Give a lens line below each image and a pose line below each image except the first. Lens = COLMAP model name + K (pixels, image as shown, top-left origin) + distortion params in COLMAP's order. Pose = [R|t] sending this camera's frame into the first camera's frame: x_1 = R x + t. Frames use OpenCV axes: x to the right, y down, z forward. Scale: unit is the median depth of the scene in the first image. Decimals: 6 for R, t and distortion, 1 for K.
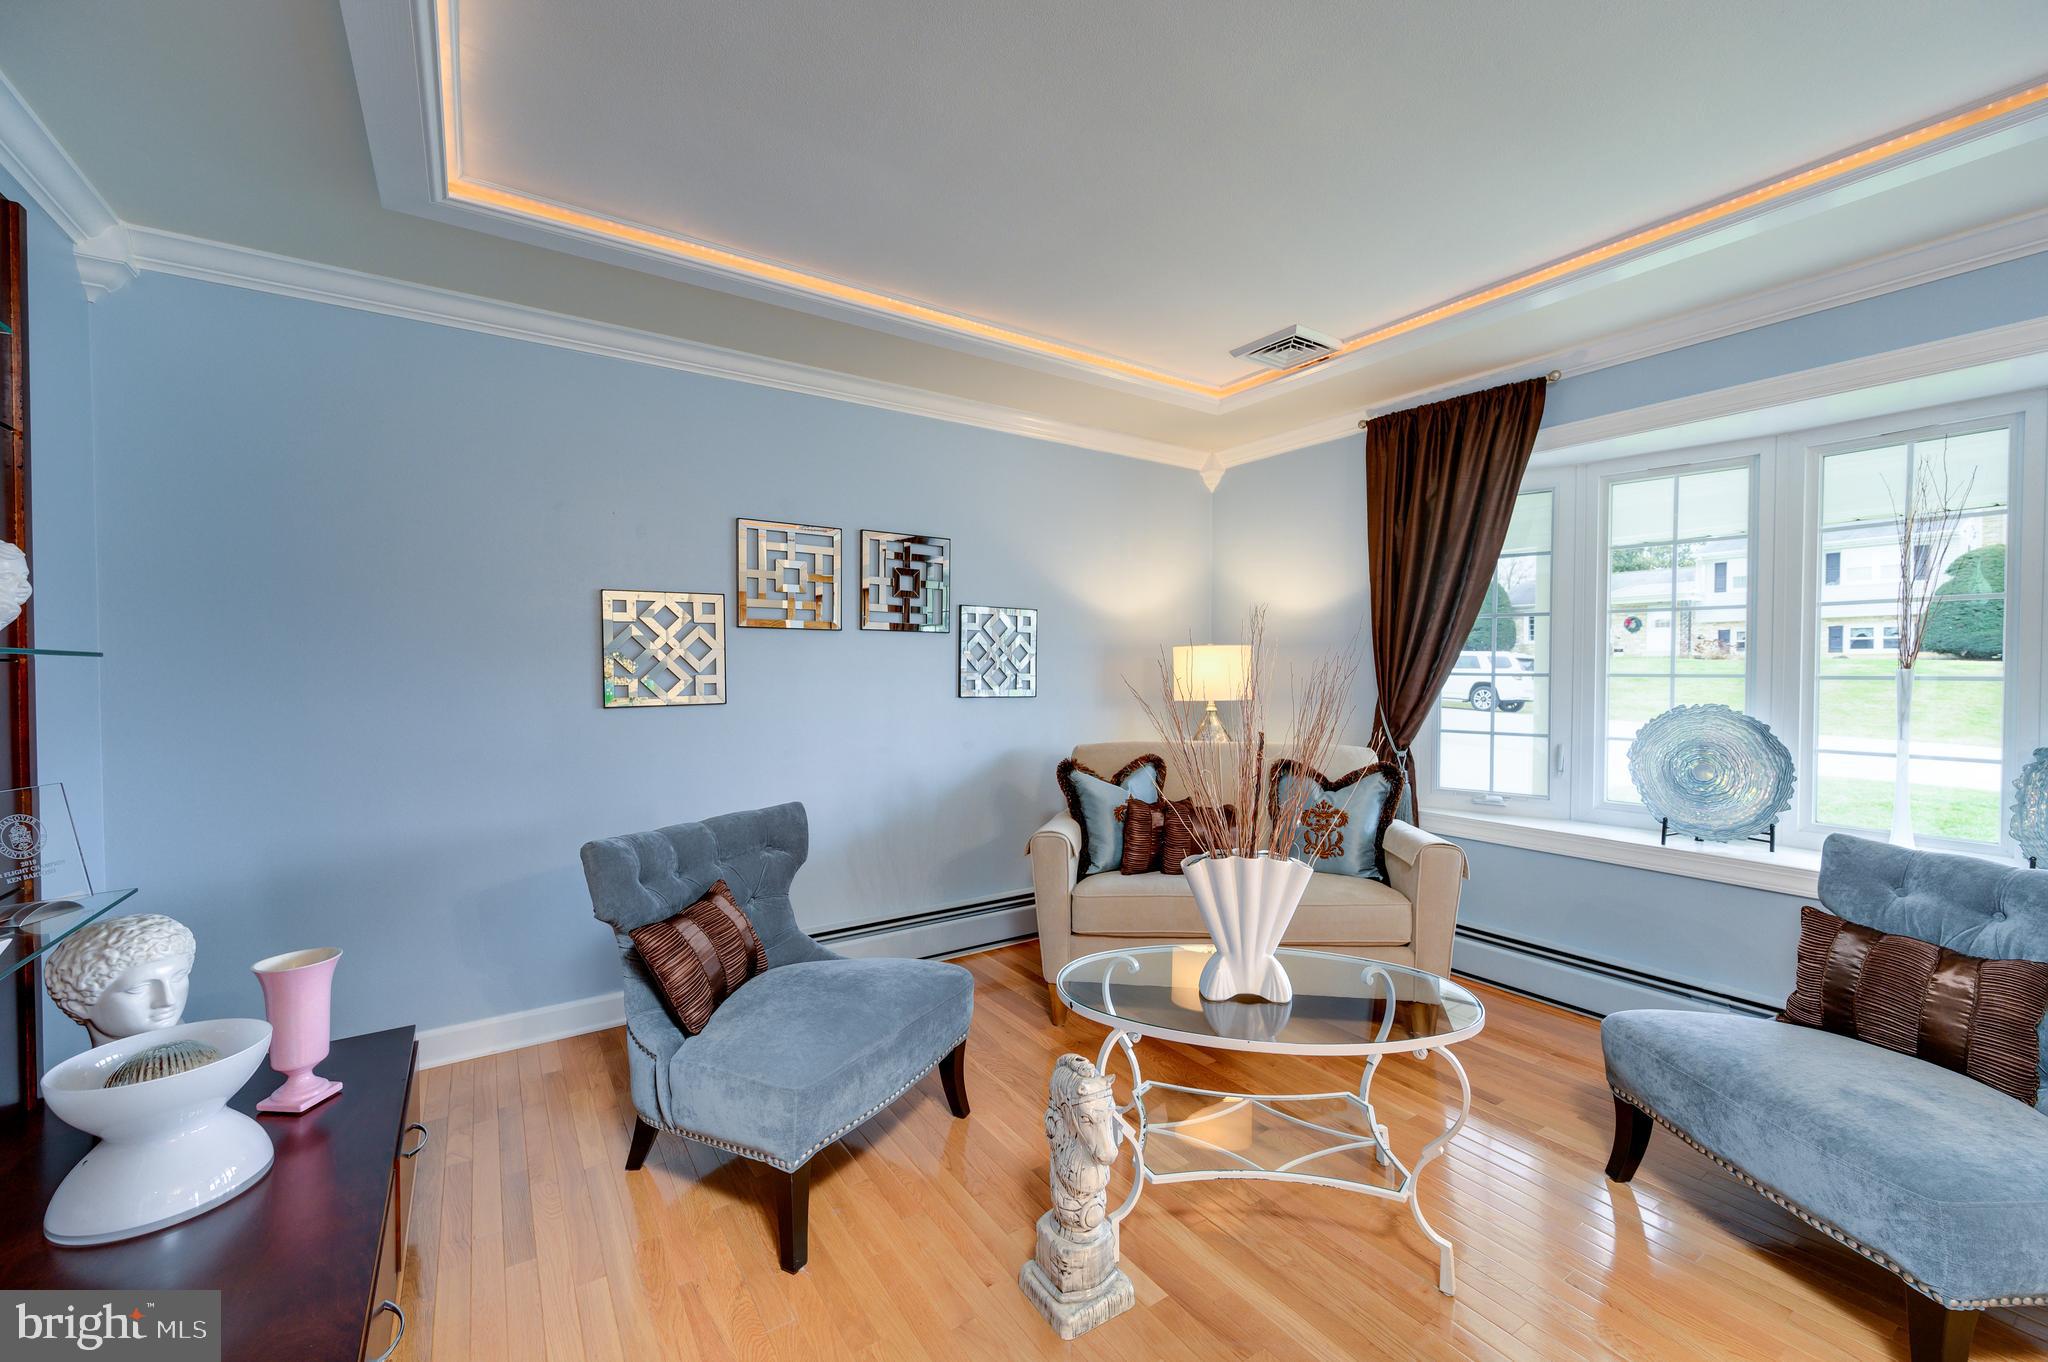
lens RADIAL K [[826.8, 0, 1029.8], [0, 826.8, 684.8], [0, 0, 1]] dist [0.001750, -0.000055]
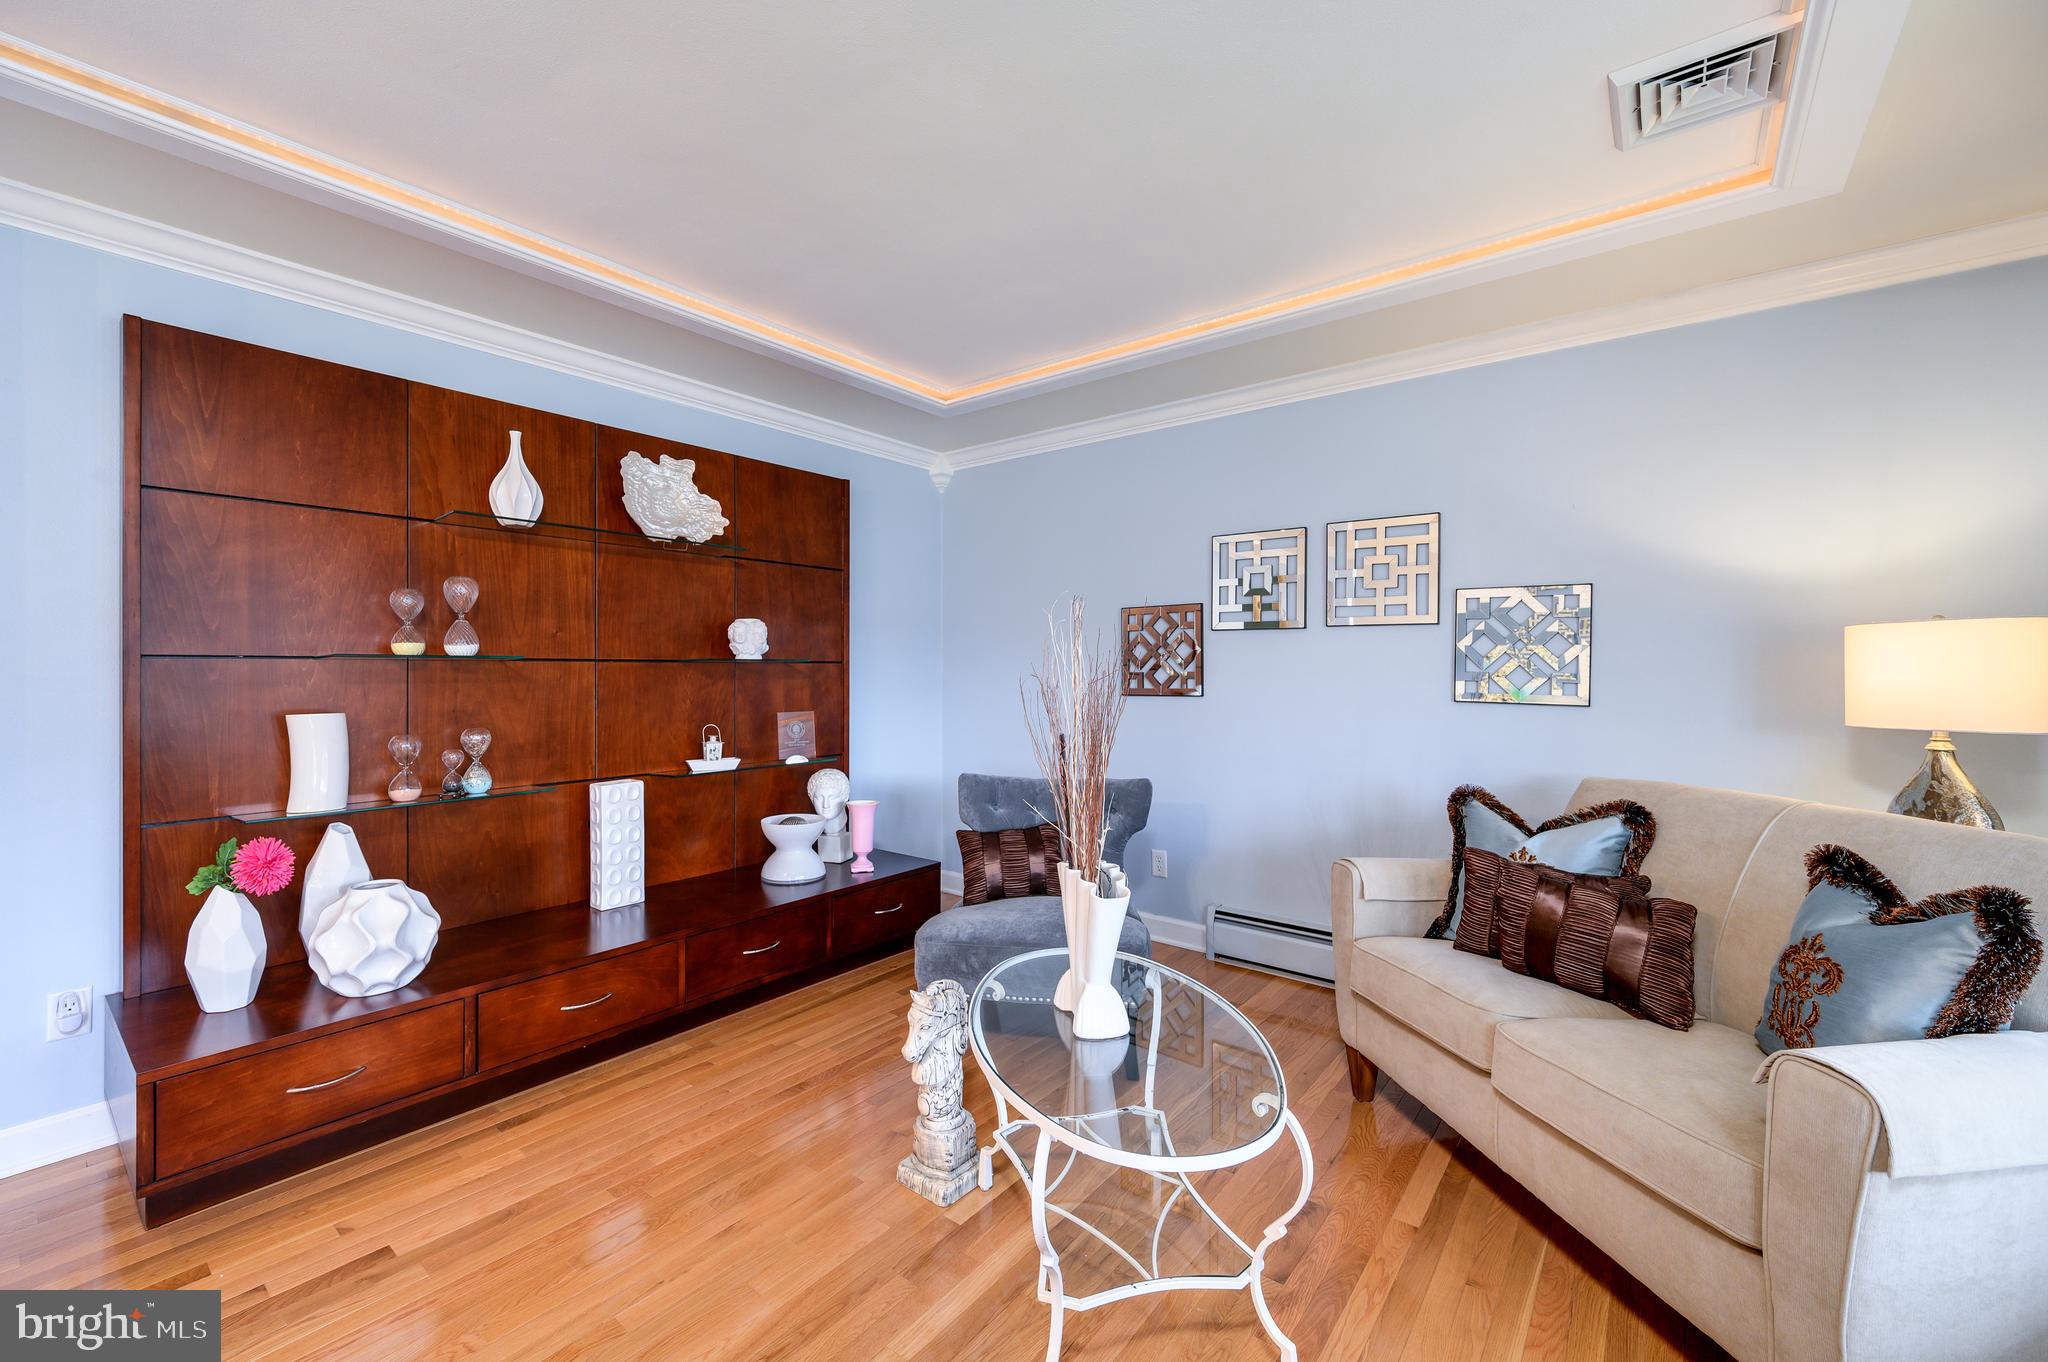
lens RADIAL K [[826.8, 0, 1027.6], [0, 826.8, 668.7], [0, 0, 1]] dist [0.001750, -0.000055]
pose [[0.306313, 0.004981, -0.951918, 0.637382], [-0.019134, 0.999817, -0.000925, -0.008908], [0.951738, 0.018497, 0.306352, 0.375950]]
